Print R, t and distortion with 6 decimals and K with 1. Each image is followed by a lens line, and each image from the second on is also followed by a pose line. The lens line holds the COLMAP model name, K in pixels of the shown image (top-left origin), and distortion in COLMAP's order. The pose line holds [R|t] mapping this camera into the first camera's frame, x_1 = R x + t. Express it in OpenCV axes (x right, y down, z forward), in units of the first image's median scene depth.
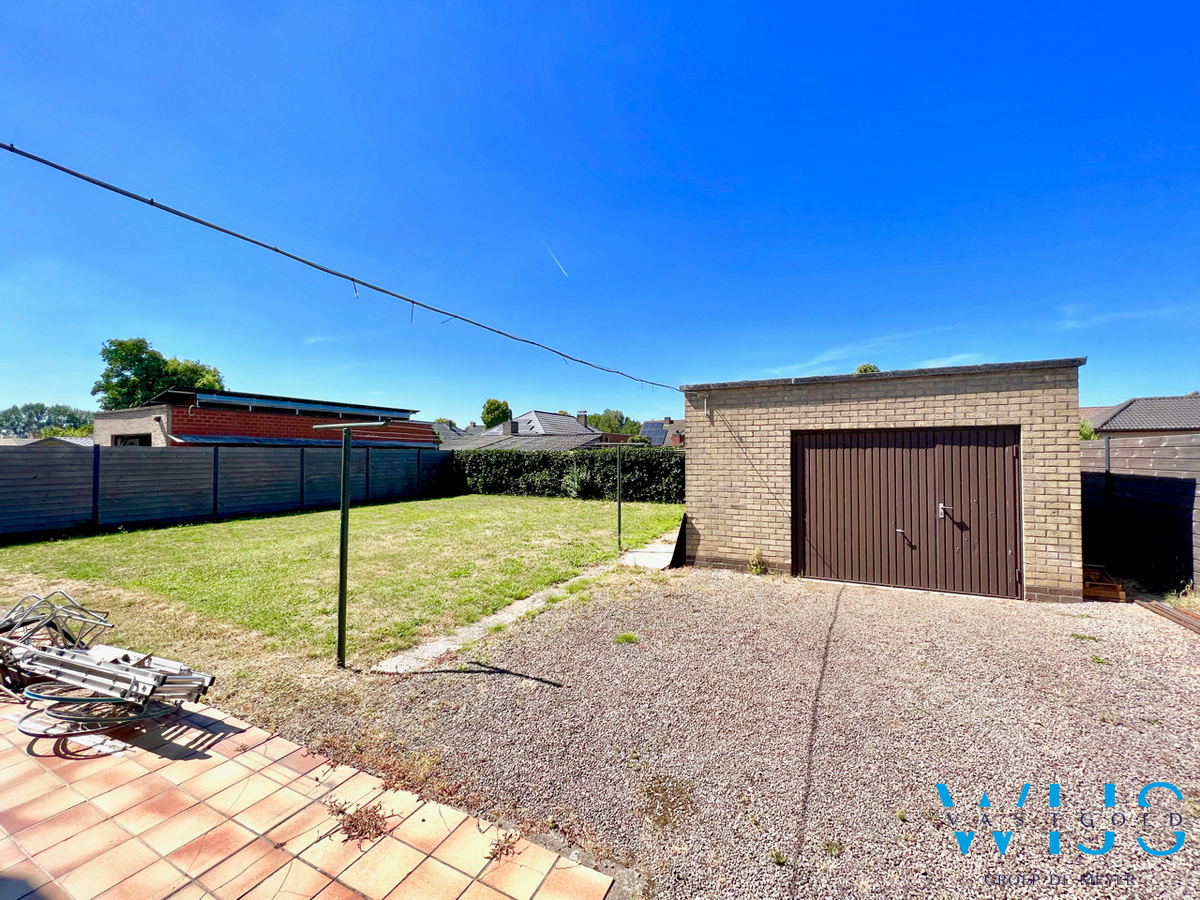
lens RADIAL K [[480.5, 0, 600.0], [0, 480.5, 450.0], [0, 0, 1]] dist [0.001059, 0.000120]
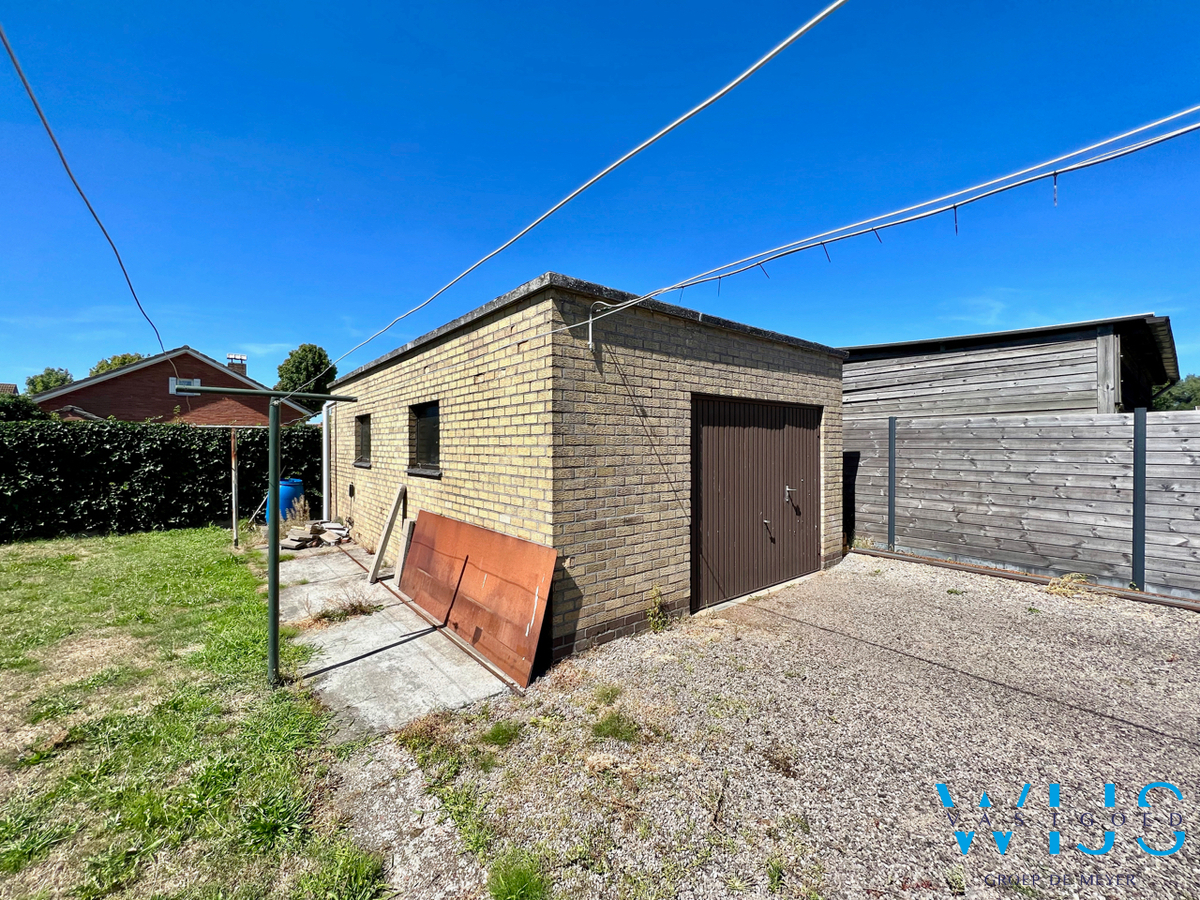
lens RADIAL K [[480.5, 0, 600.0], [0, 480.5, 450.0], [0, 0, 1]] dist [0.001059, 0.000120]
pose [[0.423749, -0.006481, 0.905756, -0.233953], [-0.011396, 0.999857, 0.012486, 0.028991], [-0.905708, -0.015613, 0.423615, 0.788767]]
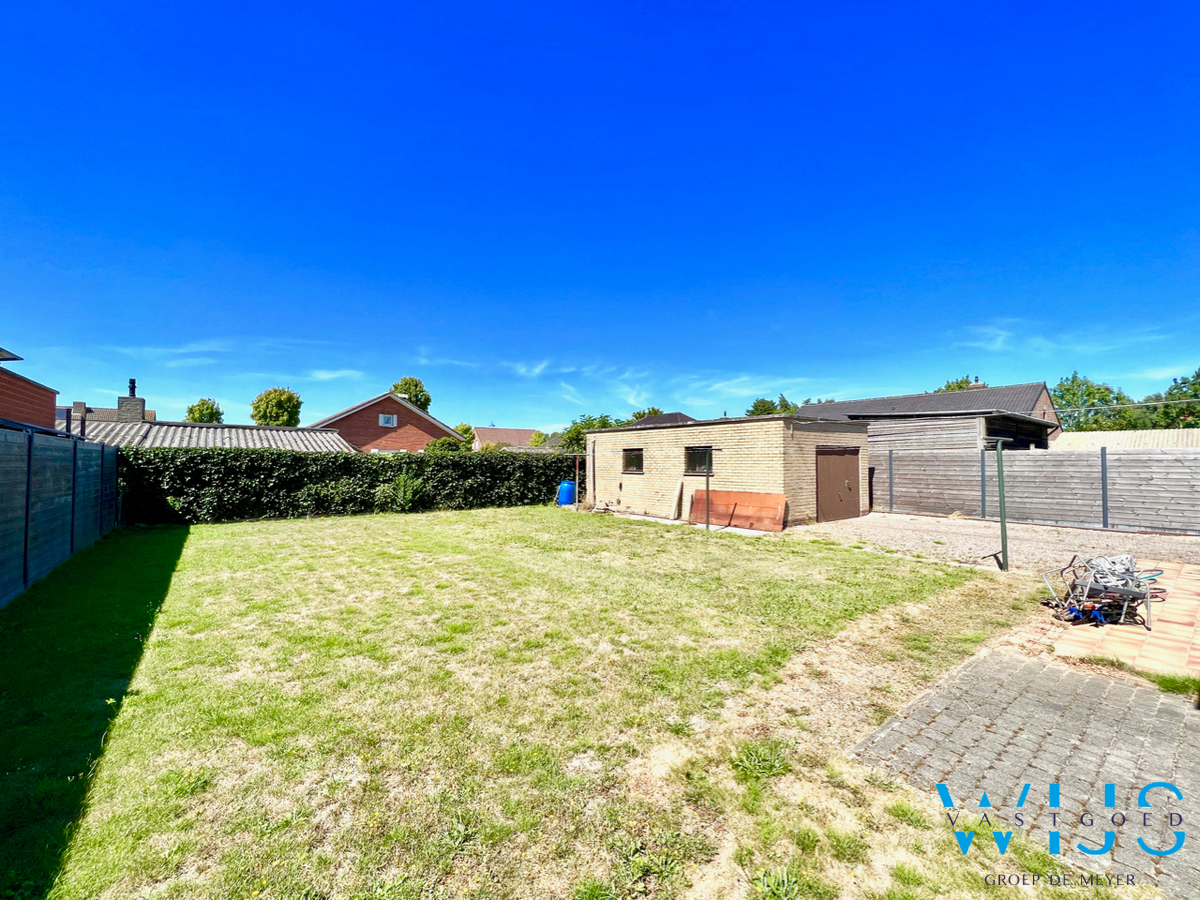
lens RADIAL K [[490.7, 0, 600.0], [0, 490.7, 450.0], [0, 0, 1]] dist [0.000449, 0.000095]
pose [[0.440226, 0.024230, 0.897560, -1.601159], [-0.011805, 0.999706, -0.021197, 0.027140], [-0.897810, -0.001265, 0.440382, 0.863783]]
